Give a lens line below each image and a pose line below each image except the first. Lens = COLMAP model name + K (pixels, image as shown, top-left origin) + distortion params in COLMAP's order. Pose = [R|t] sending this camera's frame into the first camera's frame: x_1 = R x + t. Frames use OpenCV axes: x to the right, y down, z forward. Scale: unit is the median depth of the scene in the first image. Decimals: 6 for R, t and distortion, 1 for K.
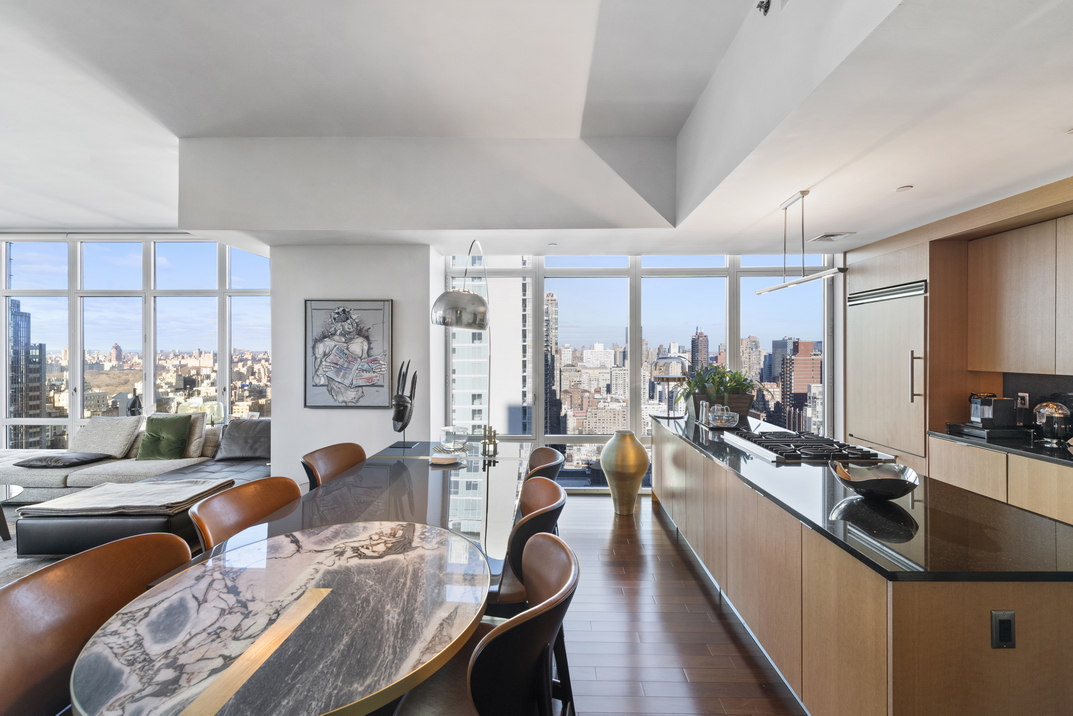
lens RADIAL K [[430.1, 0, 550.7], [0, 430.1, 351.9], [0, 0, 1]] dist [0.000935, -0.000185]
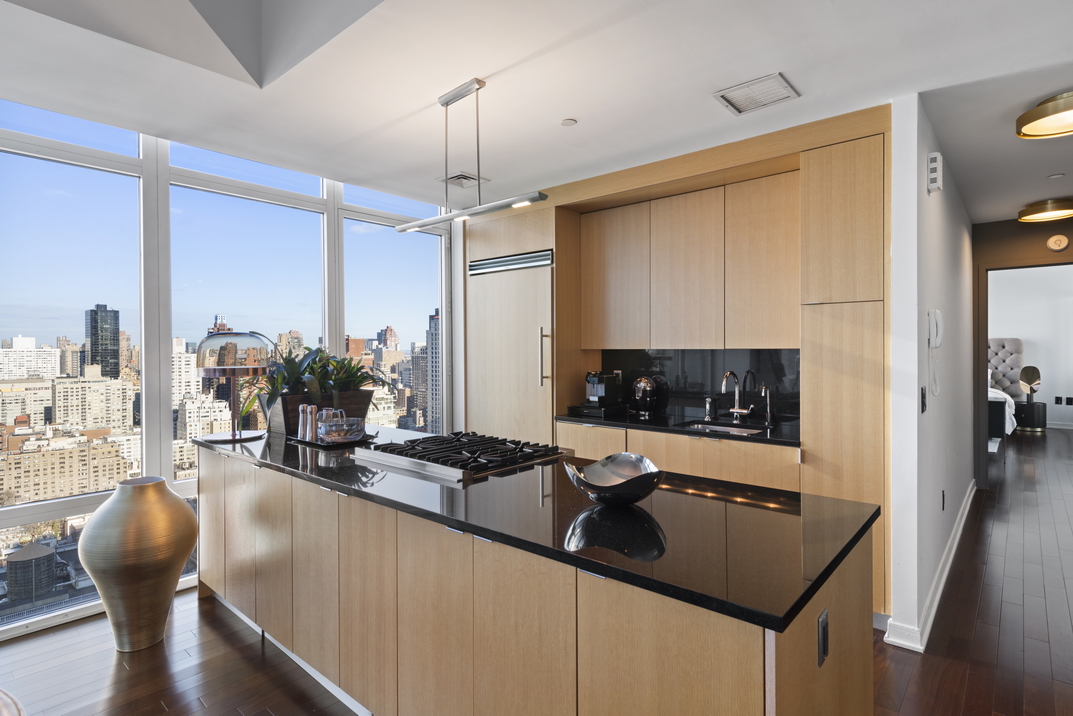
lens RADIAL K [[540.2, 0, 536.5], [0, 540.2, 358.0], [0, 0, 1]] dist [0.010671, -0.000525]
pose [[0.645291, -0.010933, 0.763858, -0.011779], [0.004634, 0.999935, 0.010398, 0.043692], [-0.763922, -0.003170, 0.645300, 0.267802]]
